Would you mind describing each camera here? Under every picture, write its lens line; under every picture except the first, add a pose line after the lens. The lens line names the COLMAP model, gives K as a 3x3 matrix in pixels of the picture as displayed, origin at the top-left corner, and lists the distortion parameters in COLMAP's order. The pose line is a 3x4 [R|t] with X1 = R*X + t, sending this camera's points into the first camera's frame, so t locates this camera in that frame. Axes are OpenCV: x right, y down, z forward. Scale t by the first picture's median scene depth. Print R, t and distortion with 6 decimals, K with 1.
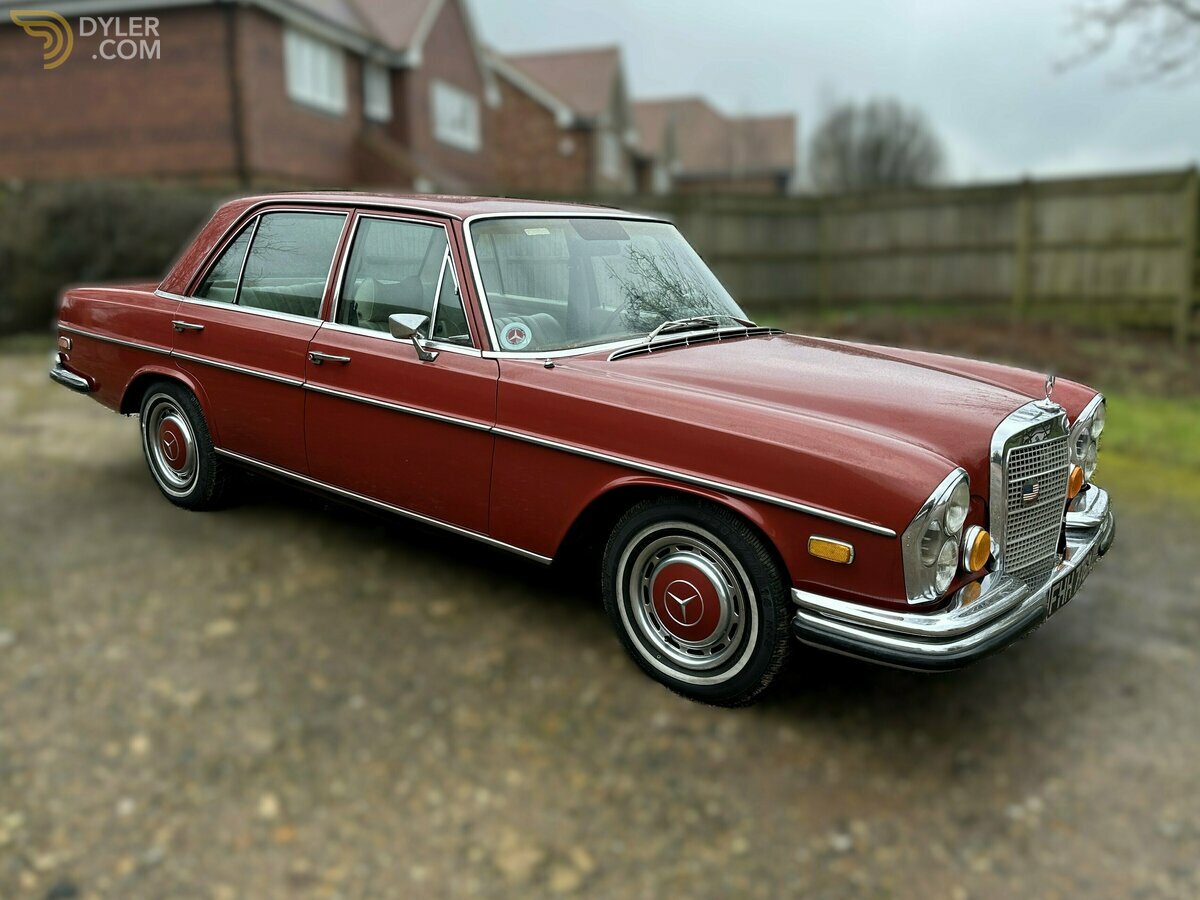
lens RADIAL K [[1054.7, 0, 601.0], [0, 1054.7, 419.0], [0, 0, 1]] dist [0.055214, -0.006500]
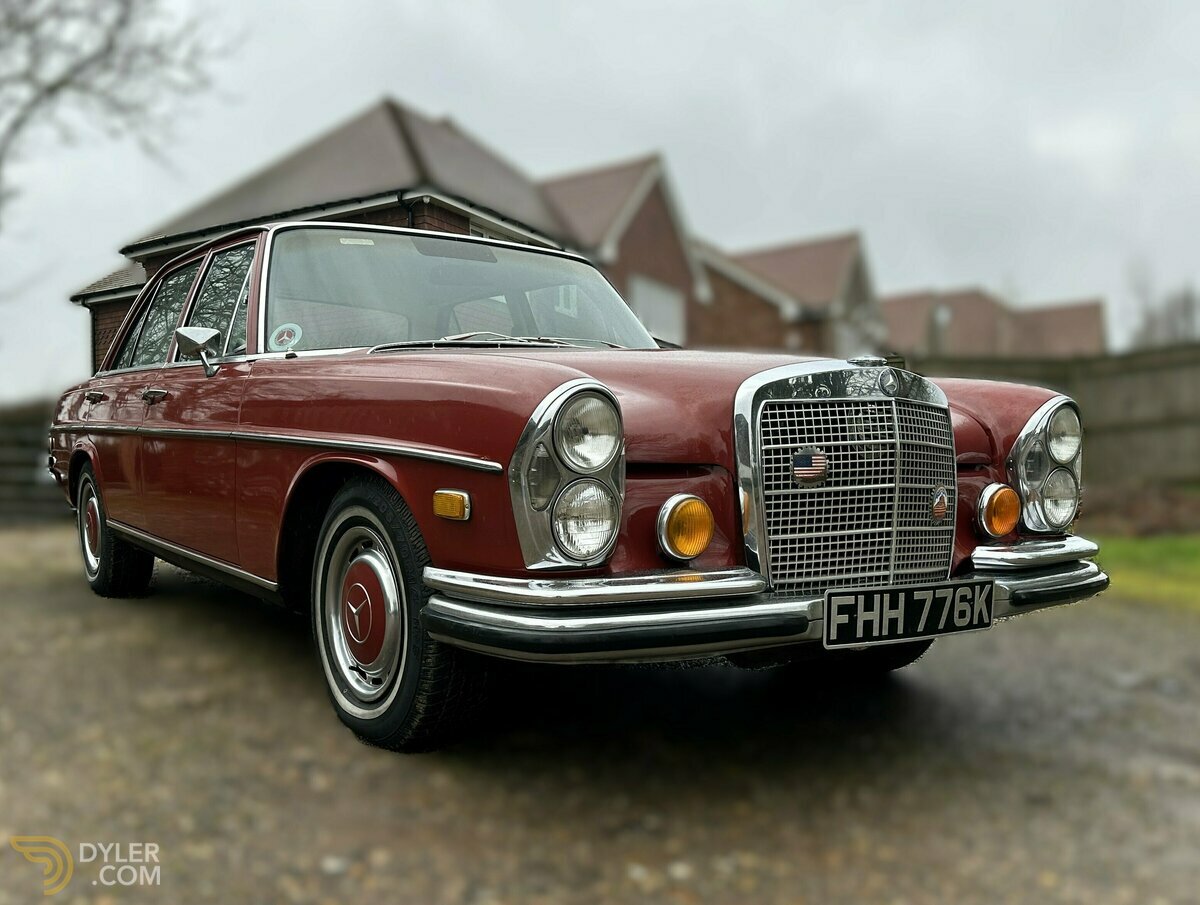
lens RADIAL K [[1144.8, 0, 522.2], [0, 1144.8, 495.4], [0, 0, 1]] dist [0.077646, -0.005055]
pose [[0.943413, -0.006772, -0.331552, 0.441107], [-0.047548, 0.986699, -0.155448, 0.198849], [0.328194, 0.162416, 0.930543, 0.213681]]
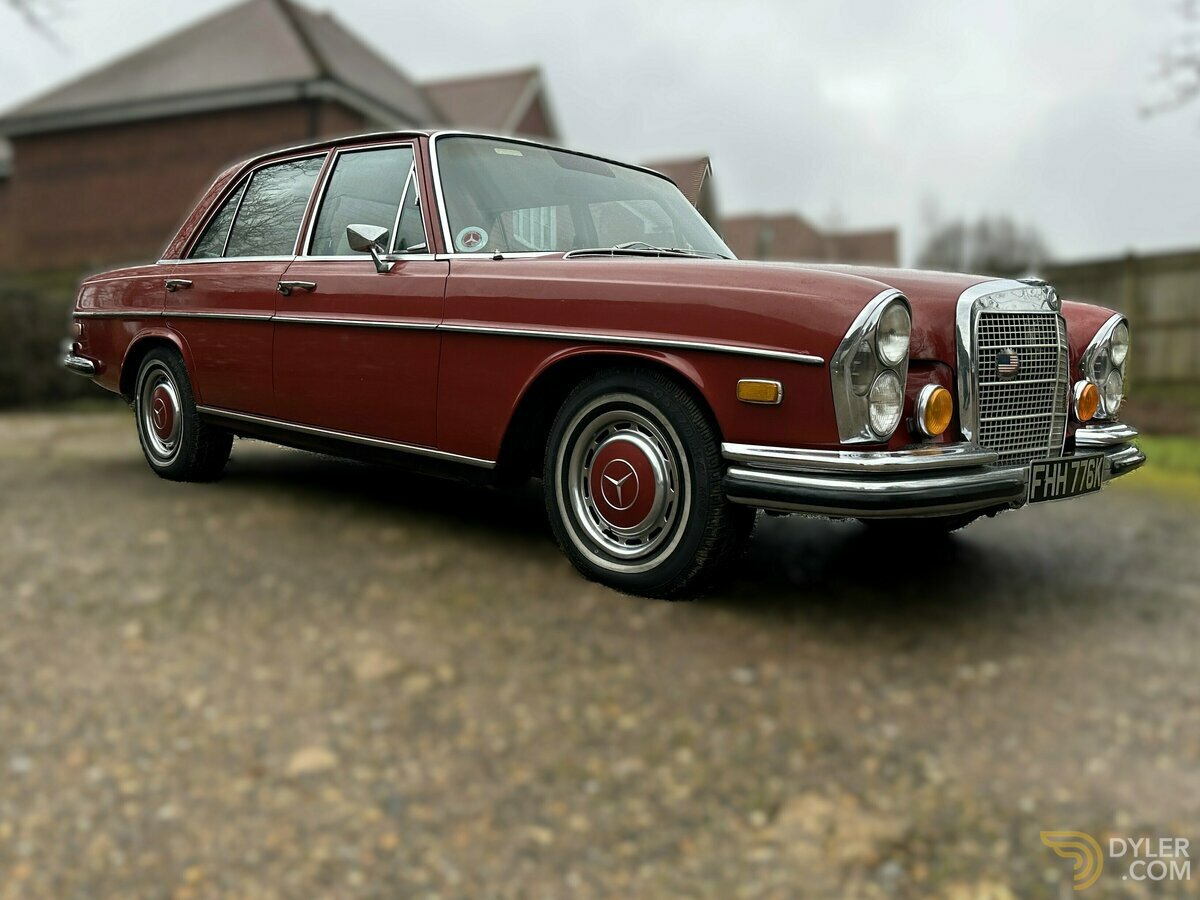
lens RADIAL K [[1096.9, 0, 600.0], [0, 1096.9, 450.0], [0, 0, 1]] dist [0.093614, -0.123863]
pose [[0.994714, 0.009619, -0.102232, 0.146928], [-0.021209, 0.993380, -0.112897, 0.233818], [0.100469, 0.114468, 0.988333, 0.048899]]
